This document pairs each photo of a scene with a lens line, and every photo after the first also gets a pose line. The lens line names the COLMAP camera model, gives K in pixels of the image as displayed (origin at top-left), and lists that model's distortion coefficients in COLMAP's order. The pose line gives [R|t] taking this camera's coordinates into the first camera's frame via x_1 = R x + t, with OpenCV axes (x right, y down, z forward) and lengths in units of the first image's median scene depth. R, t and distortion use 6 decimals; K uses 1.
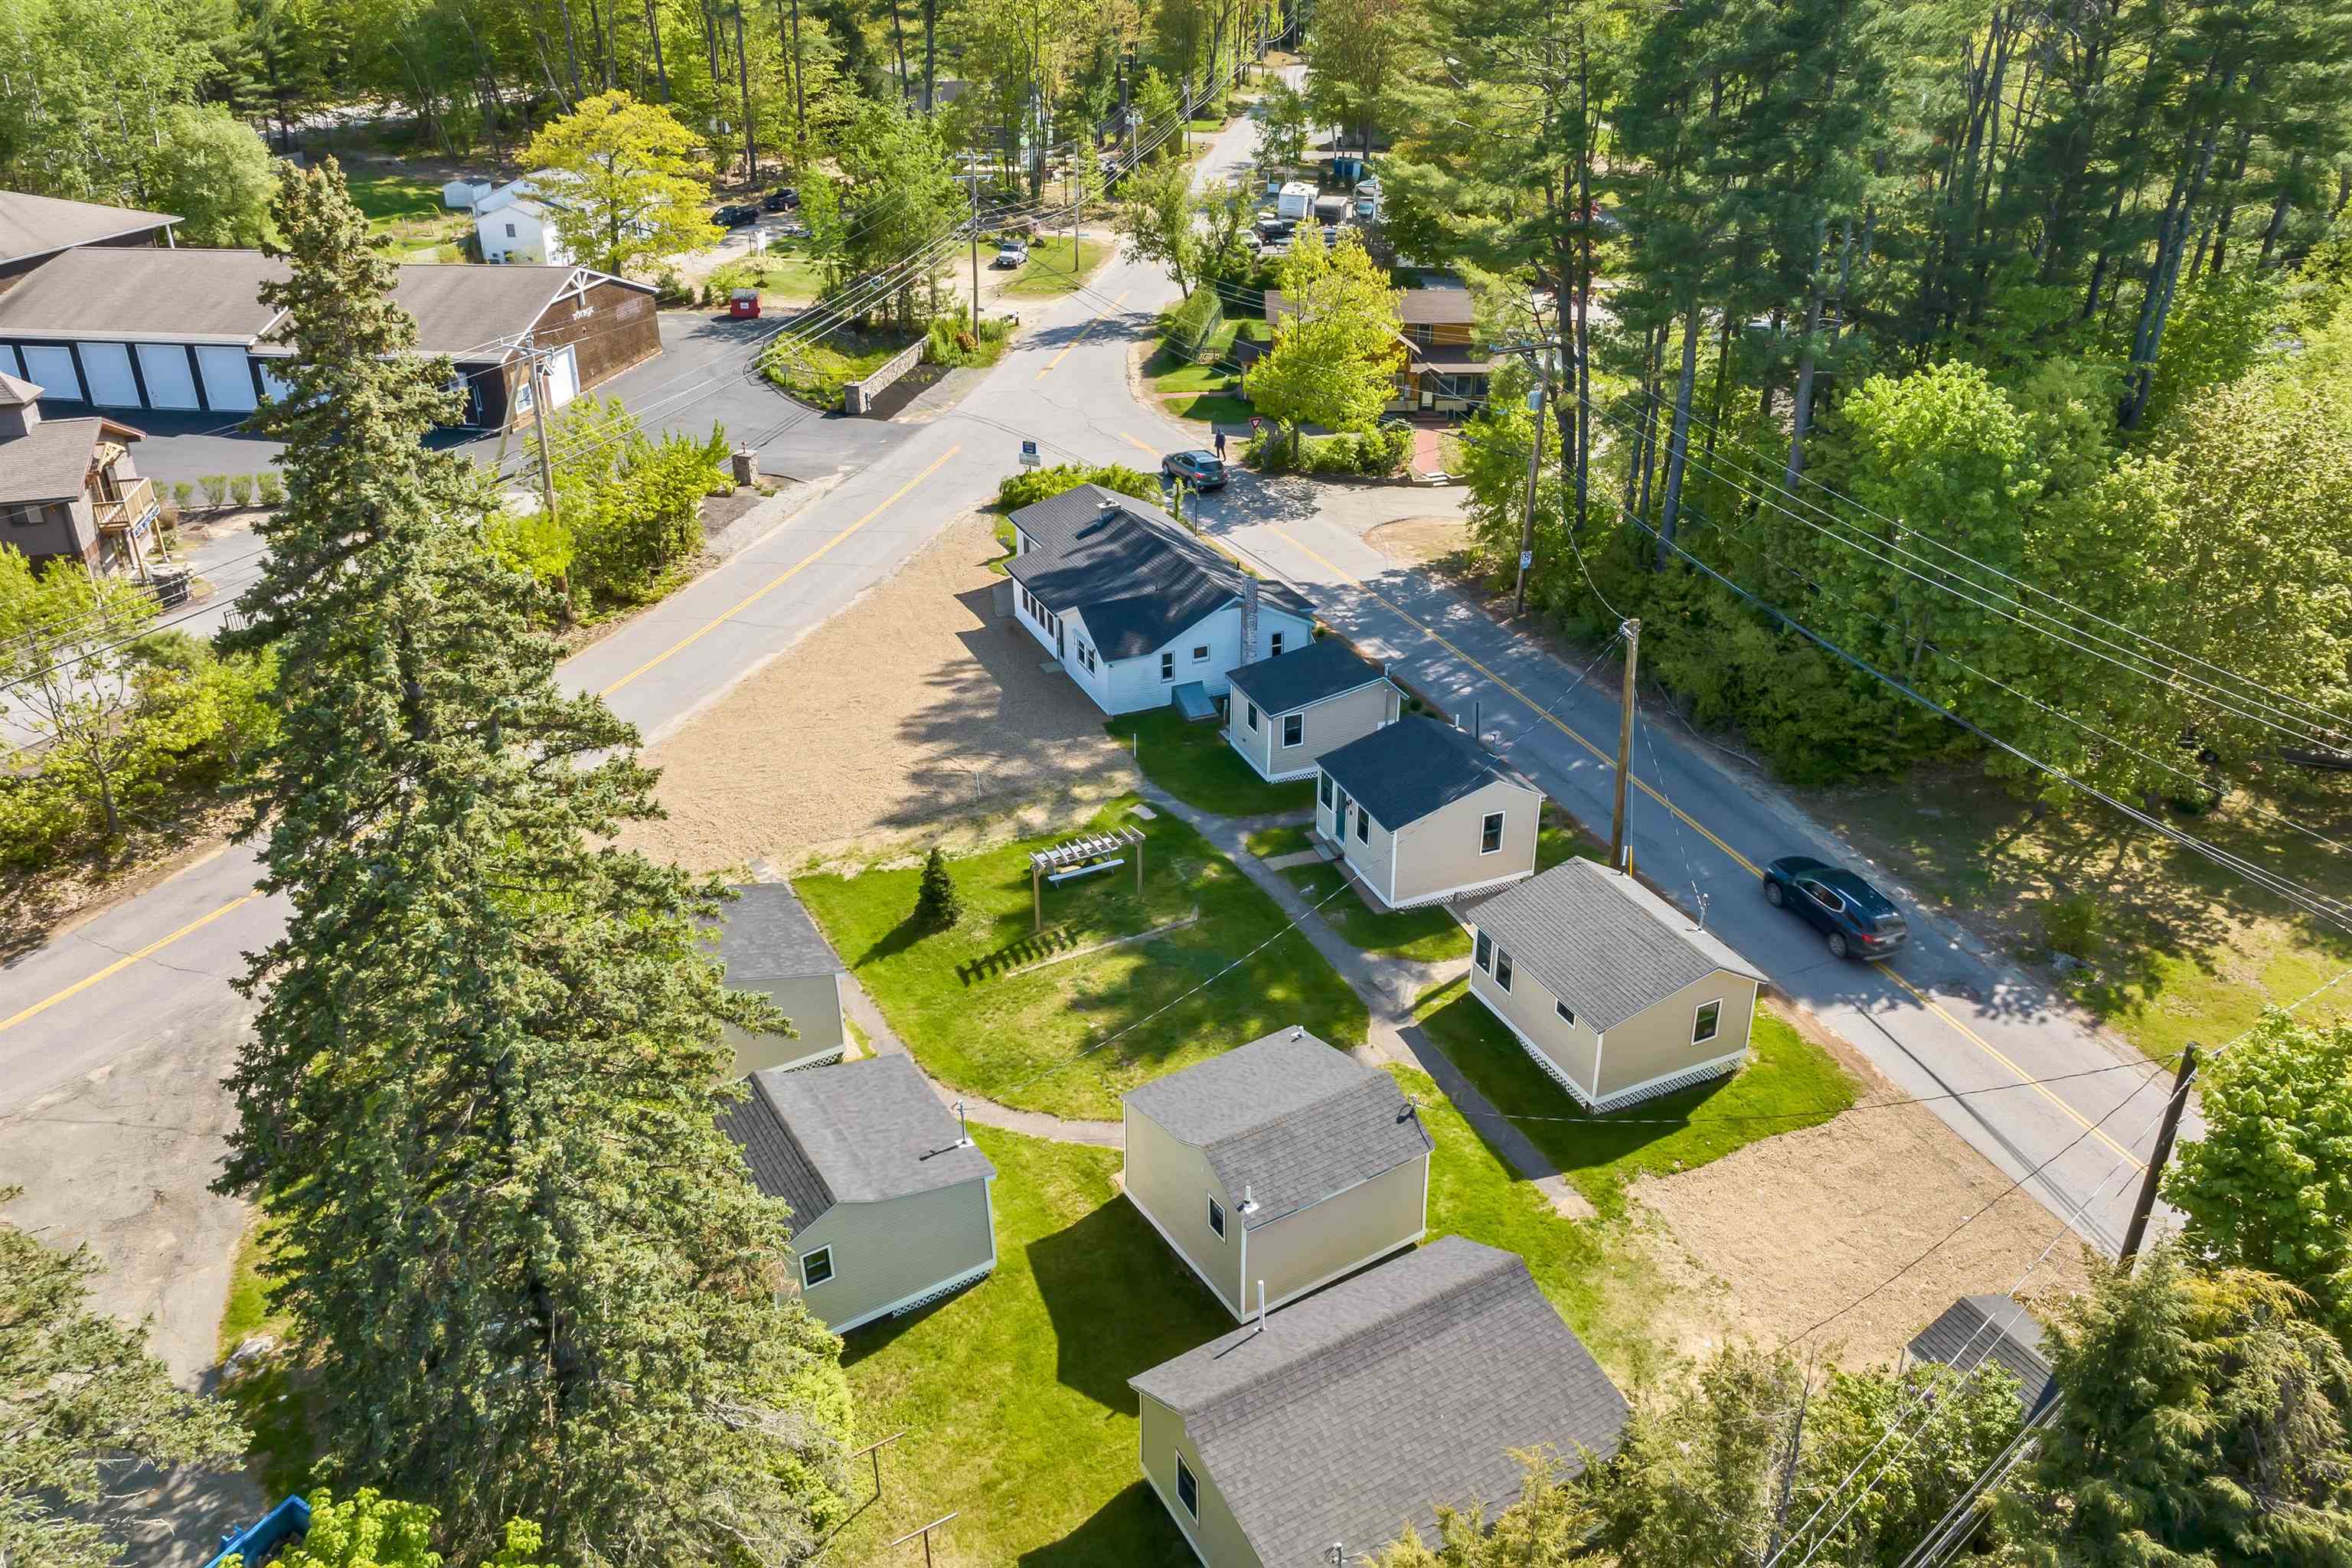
lens RADIAL K [[1700.4, 0, 1193.6], [0, 1700.4, 695.5], [0, 0, 1]] dist [-0.049339, 0.000066]
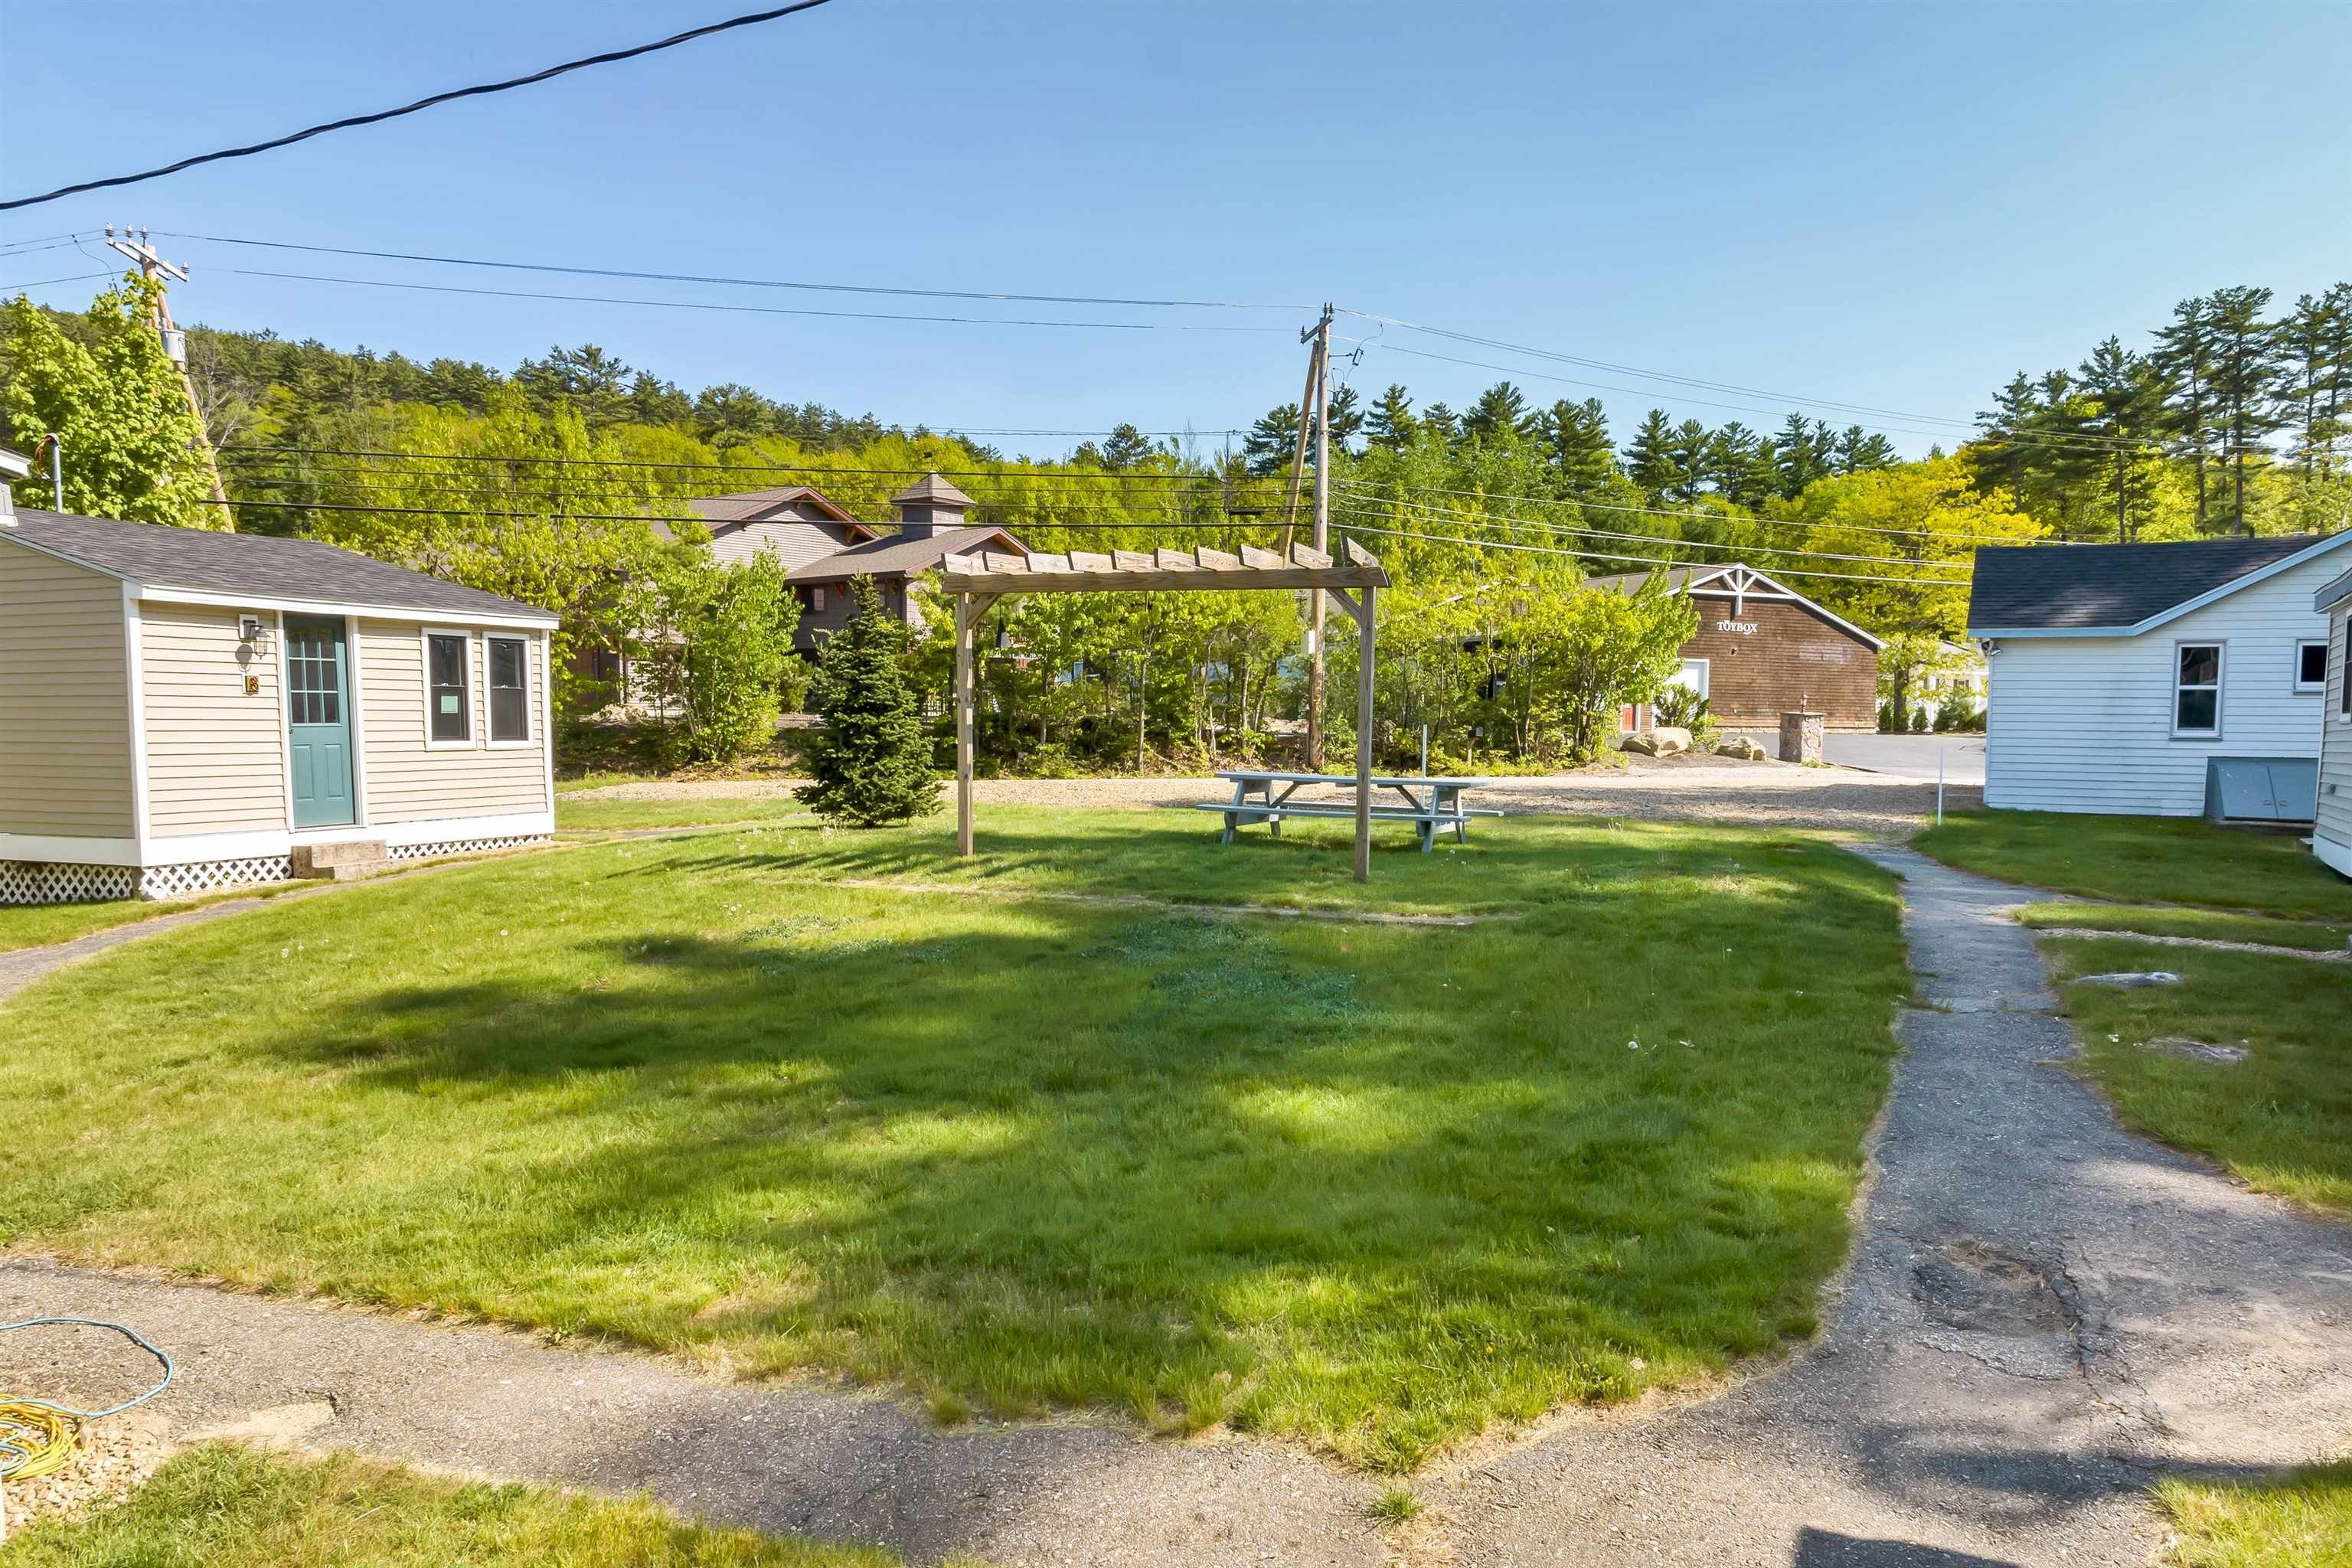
lens RADIAL K [[1719.2, 0, 1165.7], [0, 1719.2, 800.7], [0, 0, 1]] dist [-0.041041, 0.007810]
pose [[0.612890, 0.046504, -0.788798, 0.108152], [-0.347978, 0.912138, -0.216600, 0.126999], [0.709420, 0.407237, 0.575223, 0.599350]]
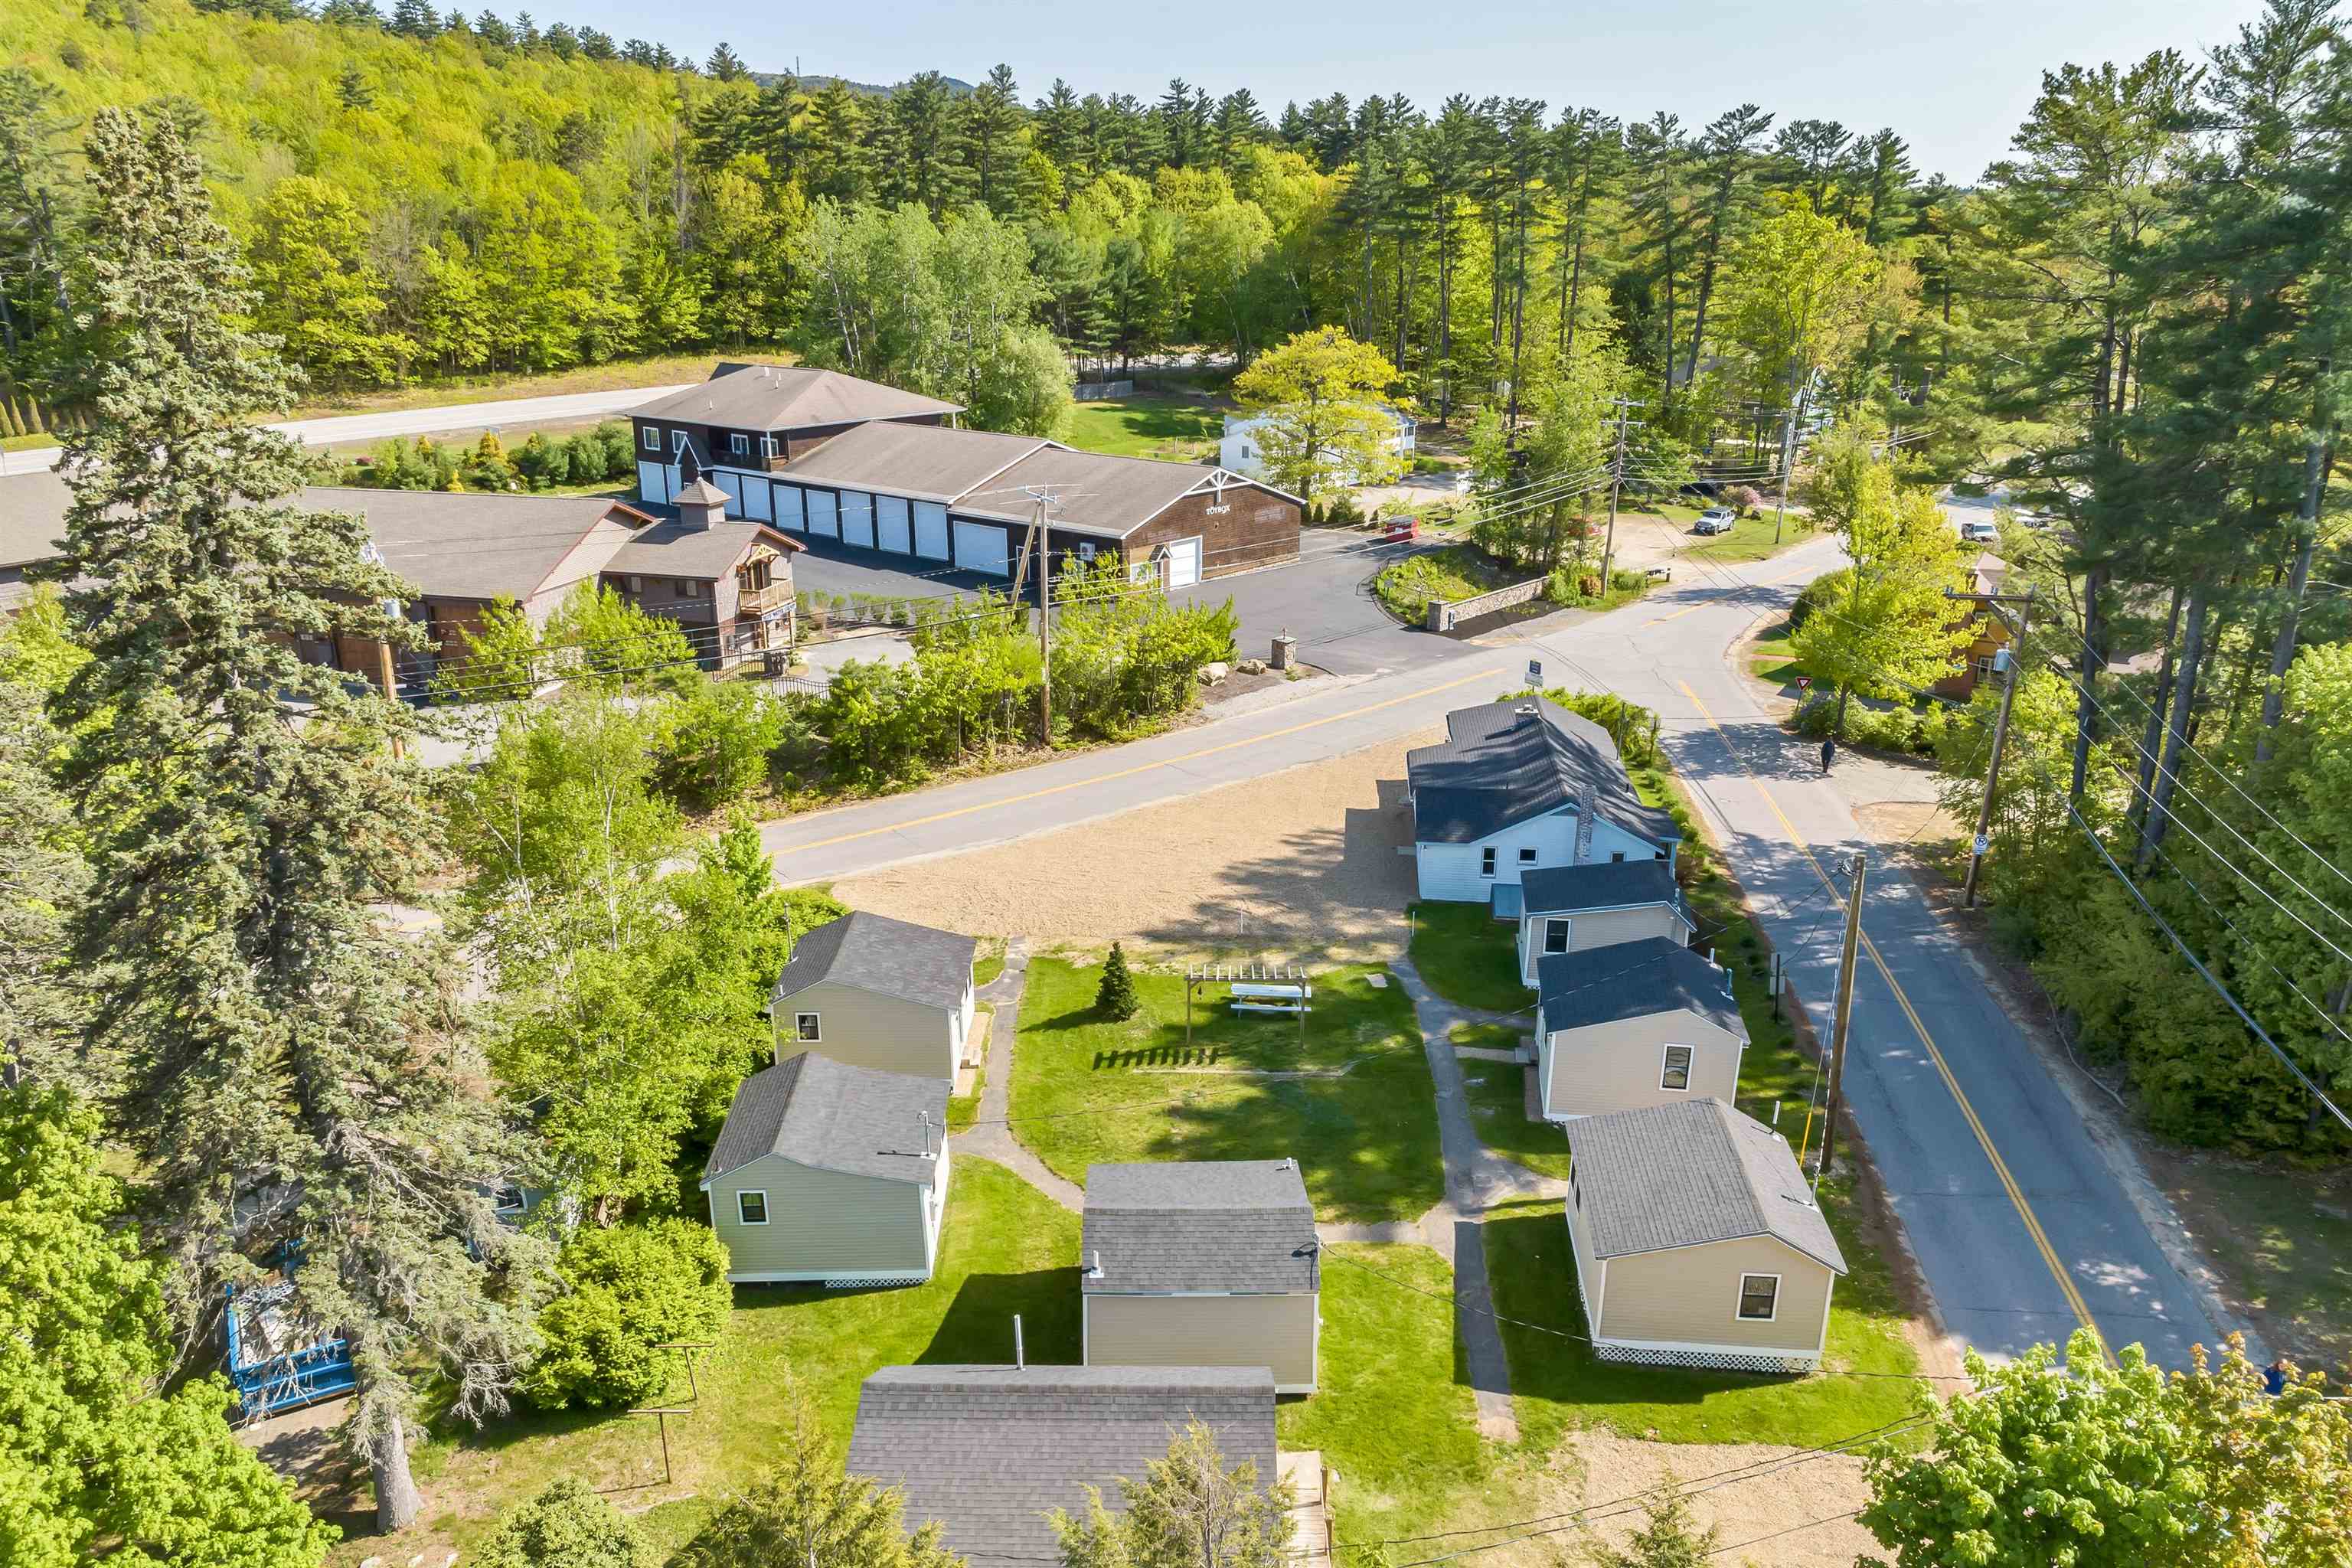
lens RADIAL K [[1719.2, 0, 1171.7], [0, 1719.2, 824.4], [0, 0, 1]] dist [-0.041041, 0.007810]
pose [[0.859529, 0.173580, -0.480708, 0.263408], [-0.220077, 0.974596, -0.041589, 0.038078], [0.461277, 0.141540, 0.875894, 0.044759]]
